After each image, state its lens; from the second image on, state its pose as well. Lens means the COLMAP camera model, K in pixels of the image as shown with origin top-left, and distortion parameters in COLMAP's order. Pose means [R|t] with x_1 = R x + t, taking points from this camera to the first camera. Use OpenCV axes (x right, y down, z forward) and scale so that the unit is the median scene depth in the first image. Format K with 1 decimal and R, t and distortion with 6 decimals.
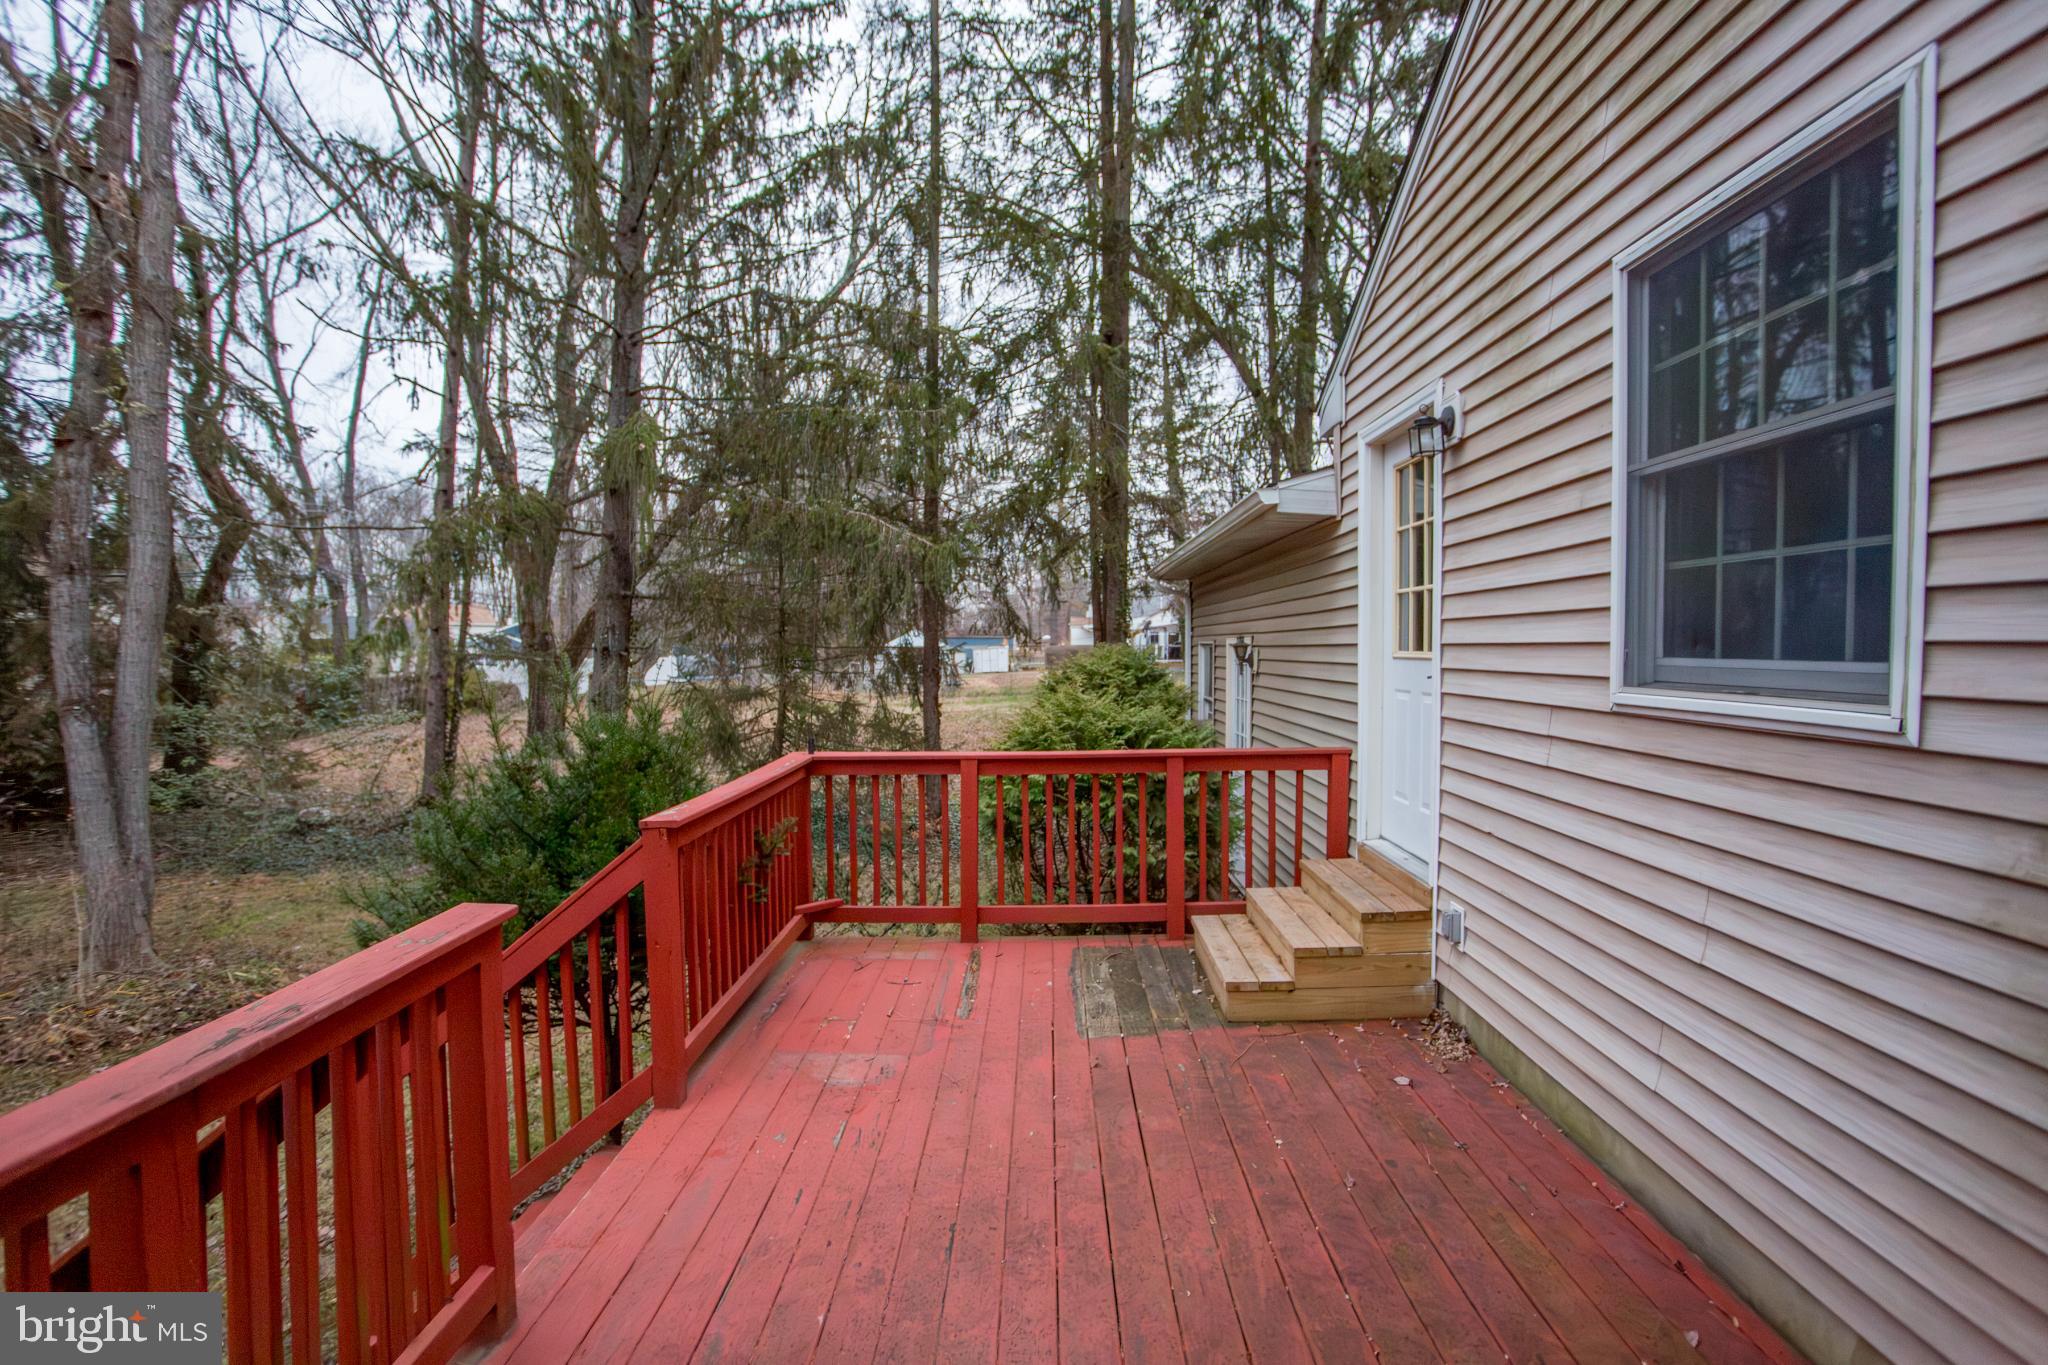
lens RADIAL K [[1005.8, 0, 1006.2], [0, 1005.8, 678.4], [0, 0, 1]] dist [-0.051163, 0.022536]
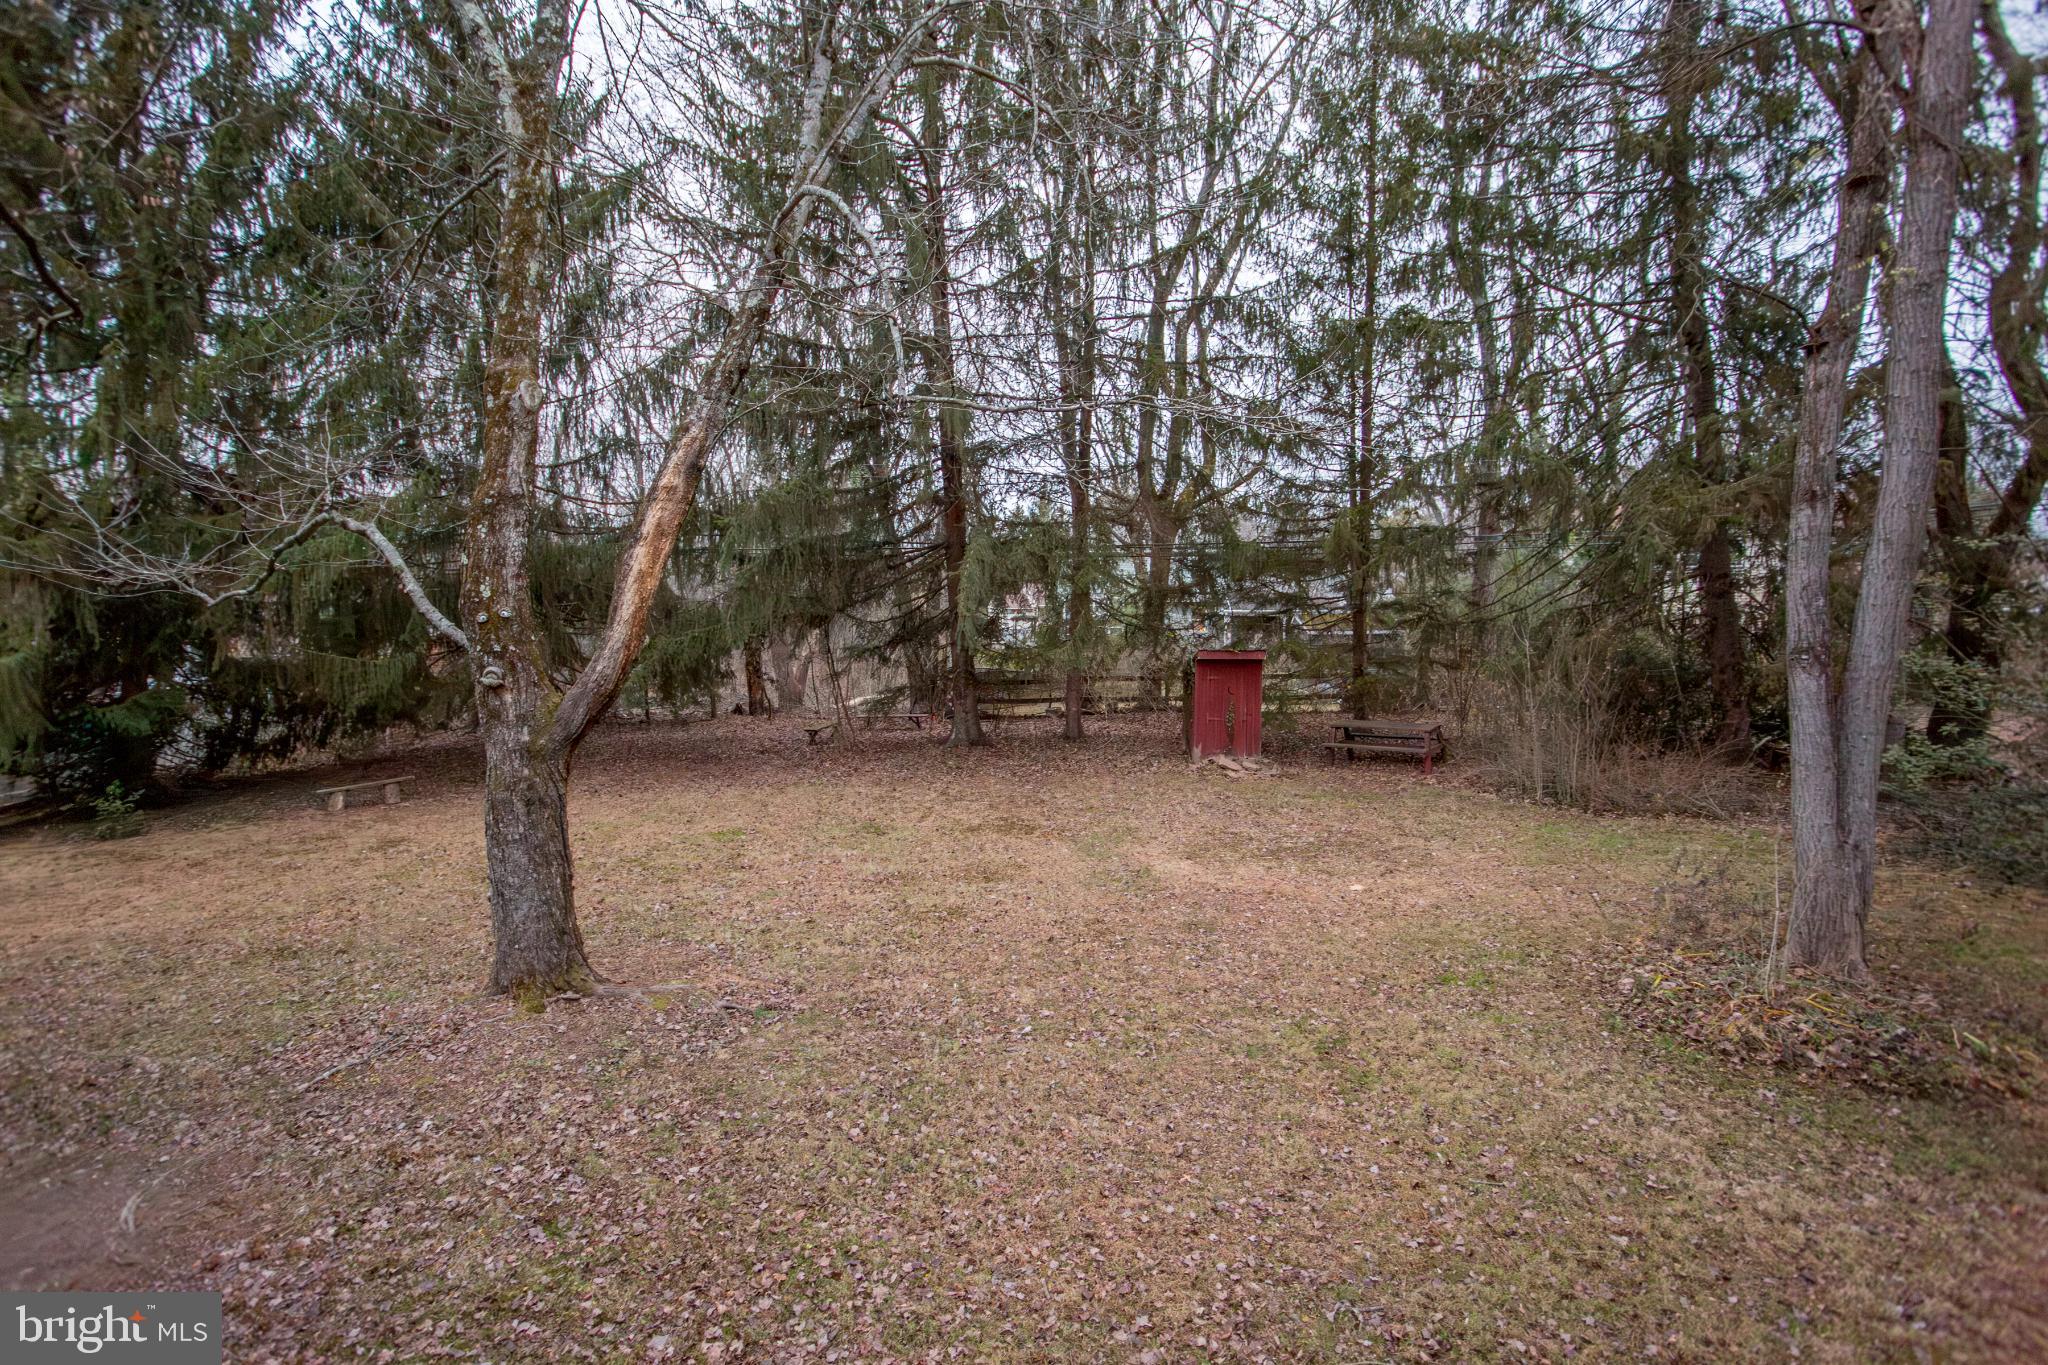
lens RADIAL K [[1005.8, 0, 1006.2], [0, 1005.8, 678.4], [0, 0, 1]] dist [-0.051163, 0.022536]
pose [[0.088163, 0.080849, -0.992820, -0.144438], [-0.028149, 0.996505, 0.078650, 0.000626], [0.995708, 0.021013, 0.090130, 0.212058]]
